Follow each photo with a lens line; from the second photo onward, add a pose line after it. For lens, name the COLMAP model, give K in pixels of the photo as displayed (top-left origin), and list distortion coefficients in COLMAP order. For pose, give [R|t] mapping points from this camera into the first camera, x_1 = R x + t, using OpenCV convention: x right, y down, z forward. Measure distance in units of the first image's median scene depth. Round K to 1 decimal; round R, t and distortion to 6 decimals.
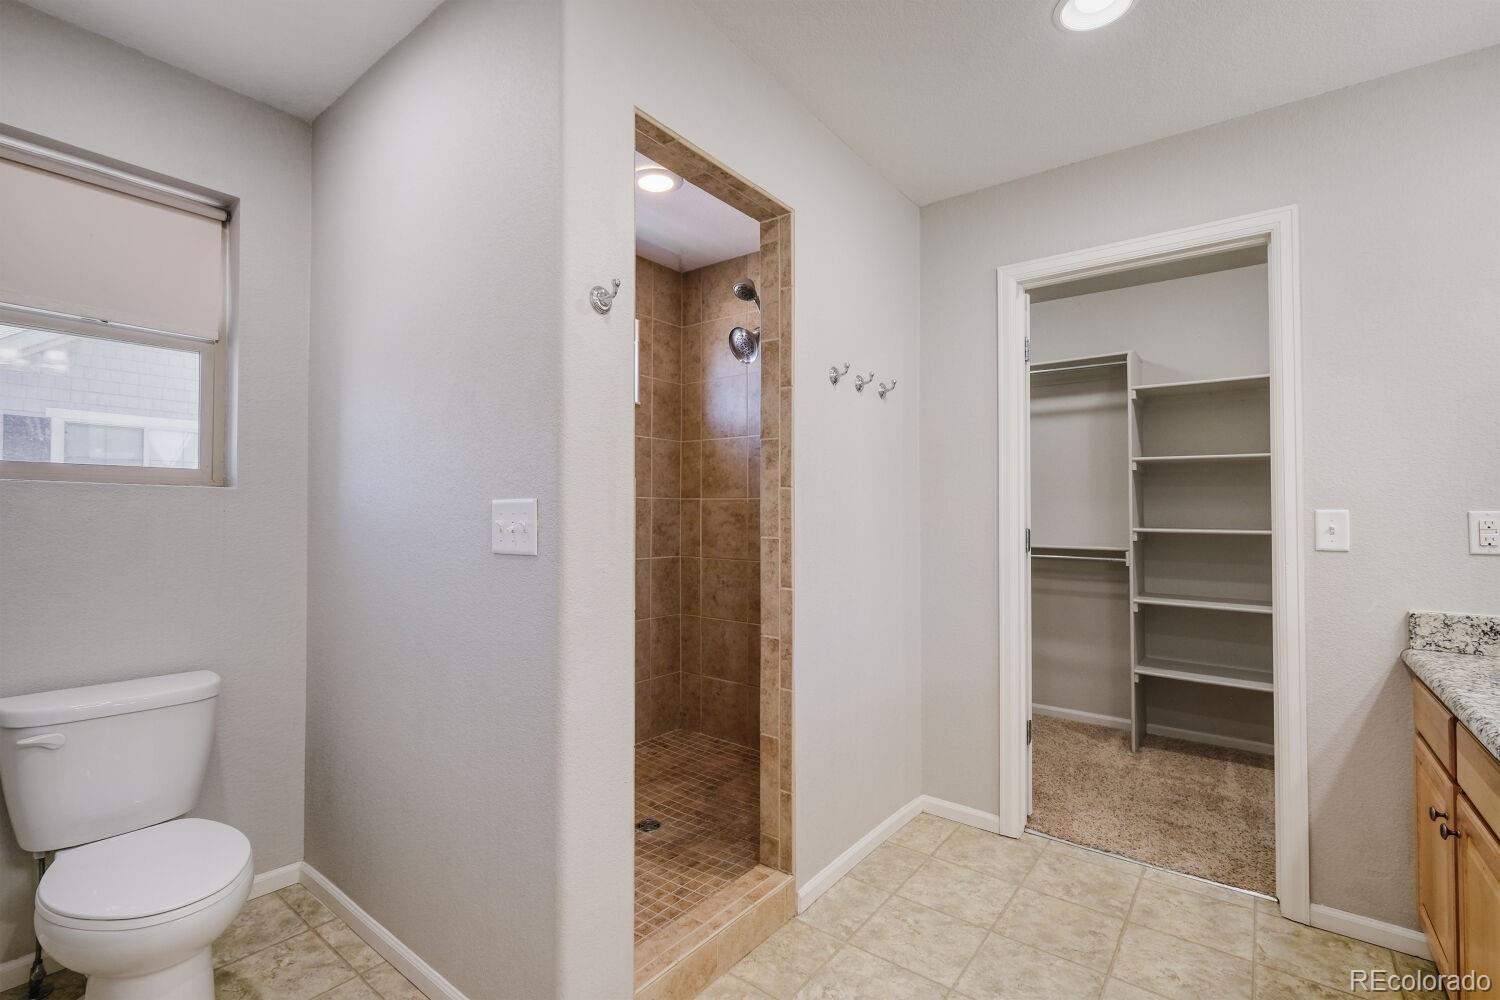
lens RADIAL K [[672.9, 0, 756.8], [0, 672.9, 505.7], [0, 0, 1]] dist [-0.002722, 0.001680]
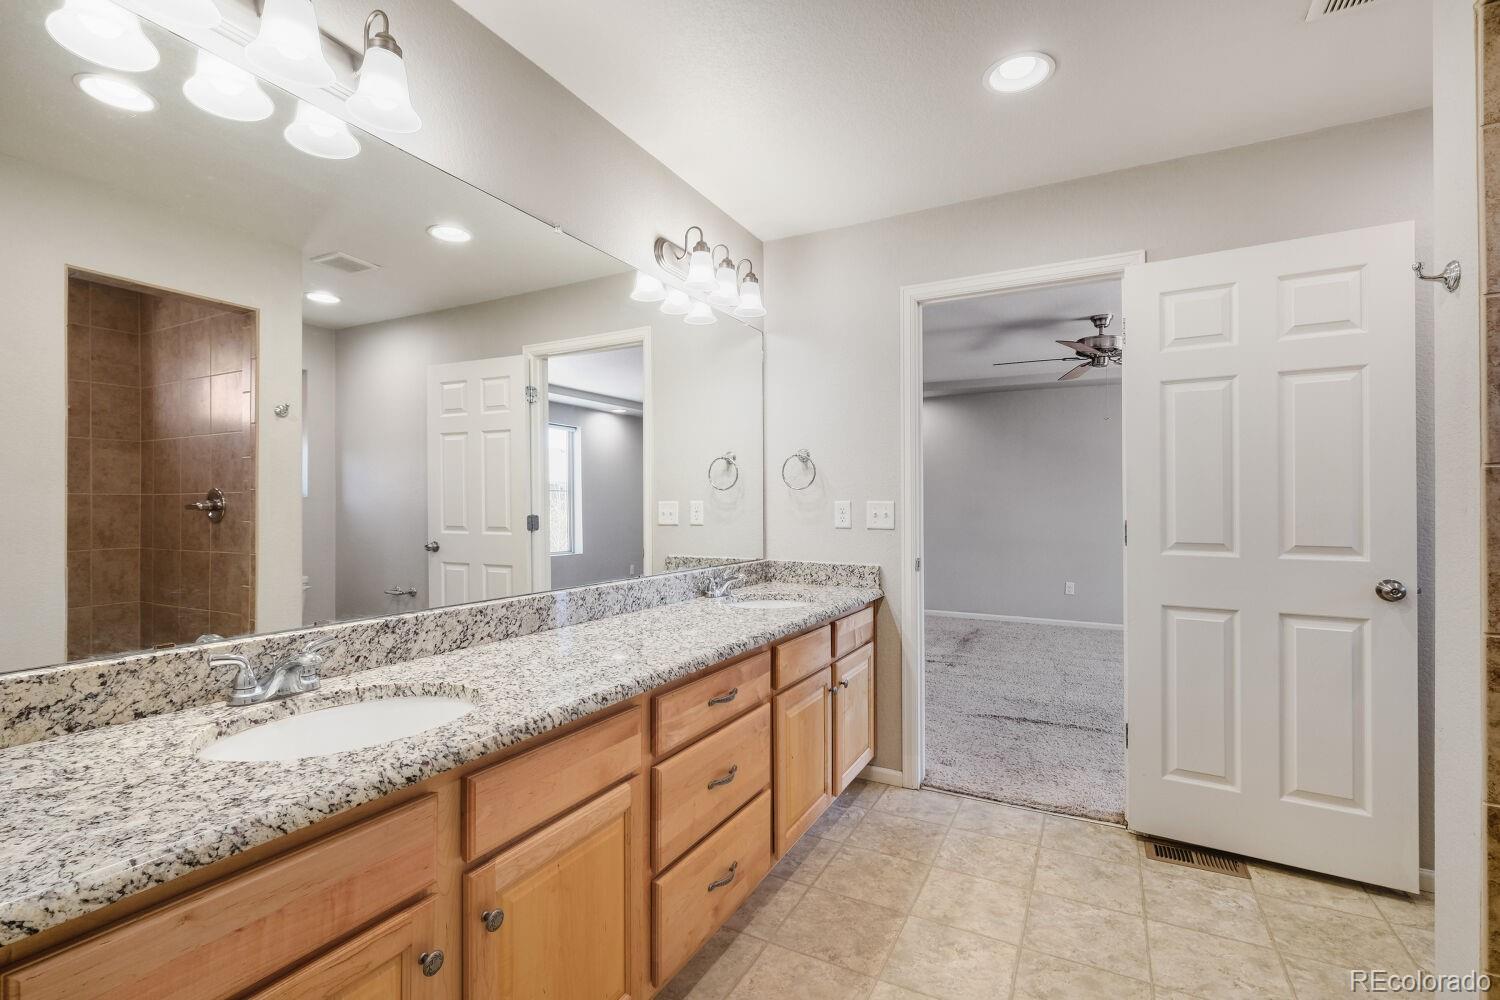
lens RADIAL K [[672.9, 0, 746.0], [0, 672.9, 503.4], [0, 0, 1]] dist [-0.002722, 0.001680]
pose [[-0.987253, -0.007310, -0.158991, 1.093690], [-0.004012, 0.999770, -0.021053, 0.041747], [0.159109, -0.020147, -0.987055, 1.941026]]
